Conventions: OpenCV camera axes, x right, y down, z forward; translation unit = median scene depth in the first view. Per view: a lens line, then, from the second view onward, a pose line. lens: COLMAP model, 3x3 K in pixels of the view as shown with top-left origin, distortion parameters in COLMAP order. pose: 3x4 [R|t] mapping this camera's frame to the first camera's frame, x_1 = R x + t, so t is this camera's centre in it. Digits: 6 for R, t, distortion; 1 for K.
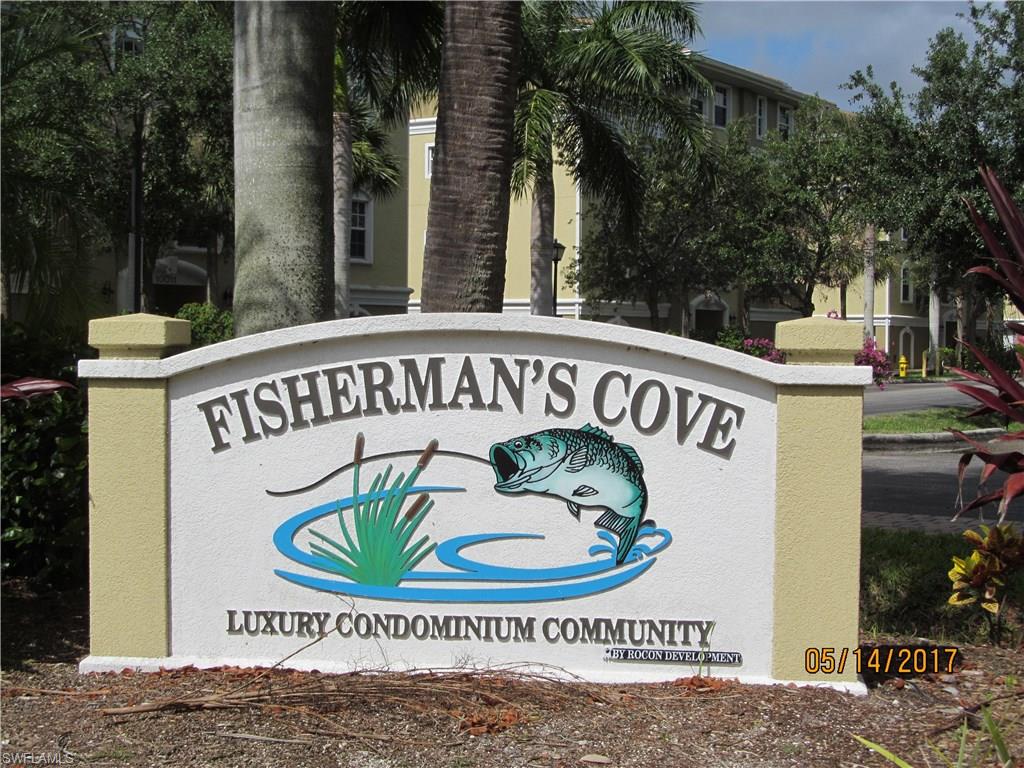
lens RADIAL K [[1596.7, 0, 511.1], [0, 1596.7, 383.1], [0, 0, 1]] dist [-0.131116, 0.000000]
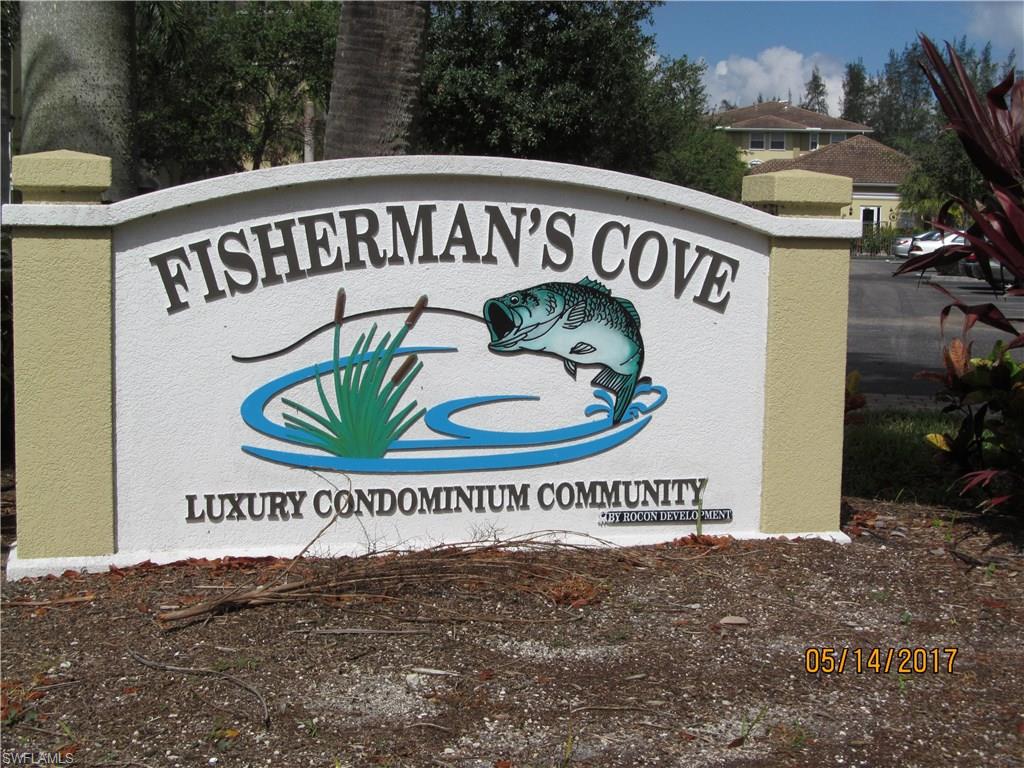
lens RADIAL K [[1596.7, 0, 511.9], [0, 1596.7, 387.0], [0, 0, 1]] dist [-0.131116, 0.000000]
pose [[0.925501, -0.028163, 0.377697, -0.345455], [-0.000916, 0.997062, 0.076590, 0.017617], [-0.378745, -0.071231, 0.922756, 0.136394]]
